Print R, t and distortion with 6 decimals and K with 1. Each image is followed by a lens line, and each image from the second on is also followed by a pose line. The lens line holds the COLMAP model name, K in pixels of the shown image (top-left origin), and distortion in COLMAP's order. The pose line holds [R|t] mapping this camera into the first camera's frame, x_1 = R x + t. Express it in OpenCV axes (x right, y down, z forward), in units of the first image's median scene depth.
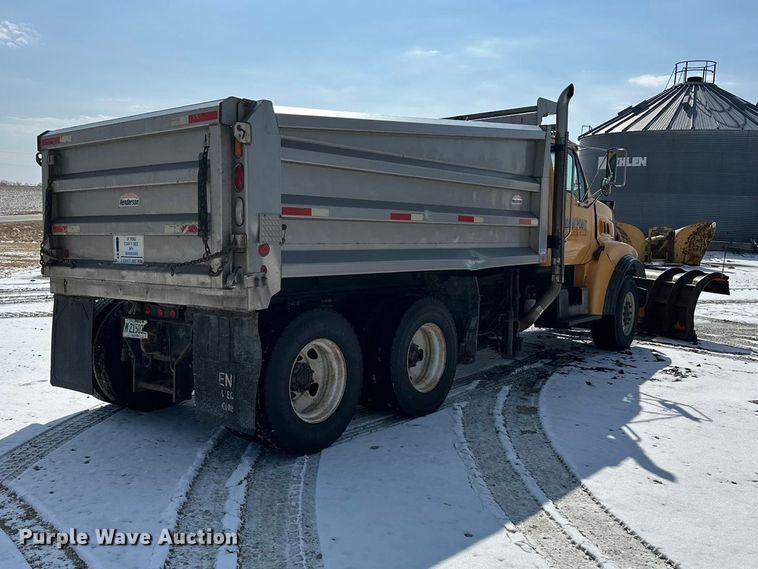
lens RADIAL K [[714.8, 0, 398.6], [0, 714.8, 285.0], [0, 0, 1]] dist [0.167319, -0.245367]
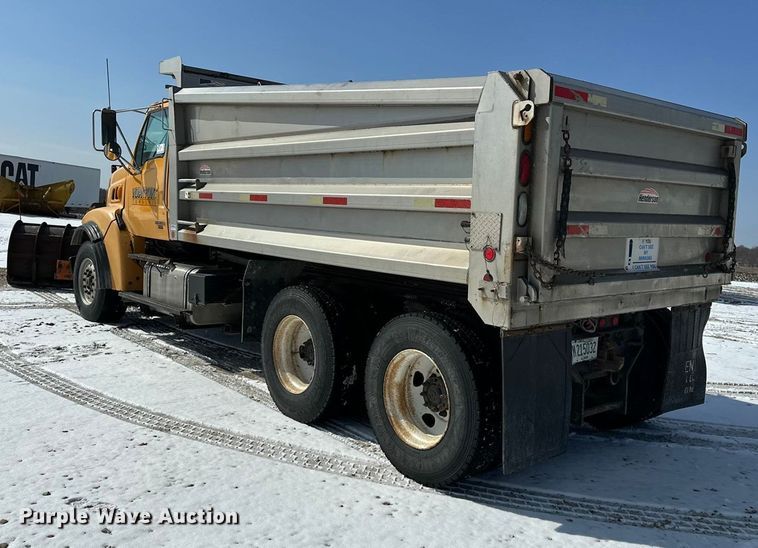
lens RADIAL K [[645.5, 0, 399.2], [0, 645.5, 274.1], [0, 0, 1]] dist [0.037589, -0.007473]
pose [[0.197846, -0.090799, 0.976019, -1.187093], [0.027272, 0.995825, 0.087113, -0.100129], [-0.979854, 0.009383, 0.199496, 1.139077]]
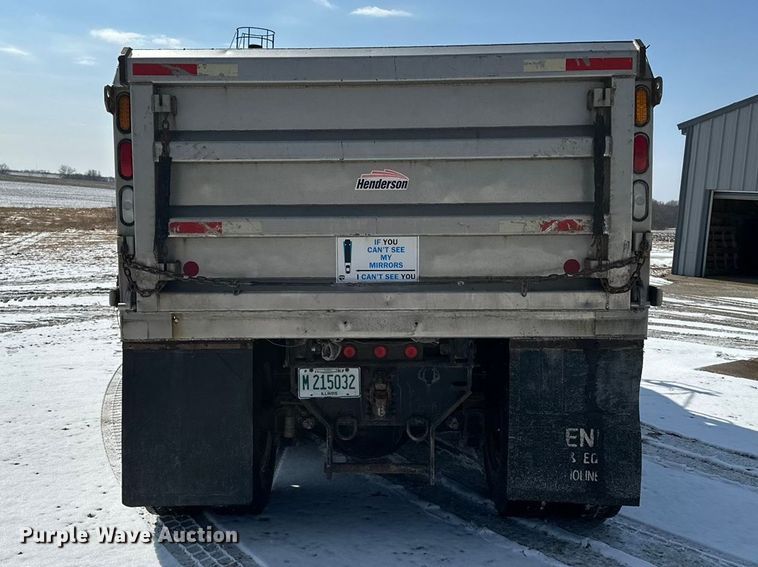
lens RADIAL K [[714.8, 0, 398.6], [0, 714.8, 284.0], [0, 0, 1]] dist [0.167319, -0.245367]
pose [[0.793737, -0.045784, 0.606536, -0.744326], [0.046171, 0.998821, 0.014973, -0.035649], [-0.606507, 0.016120, 0.794915, 0.496276]]
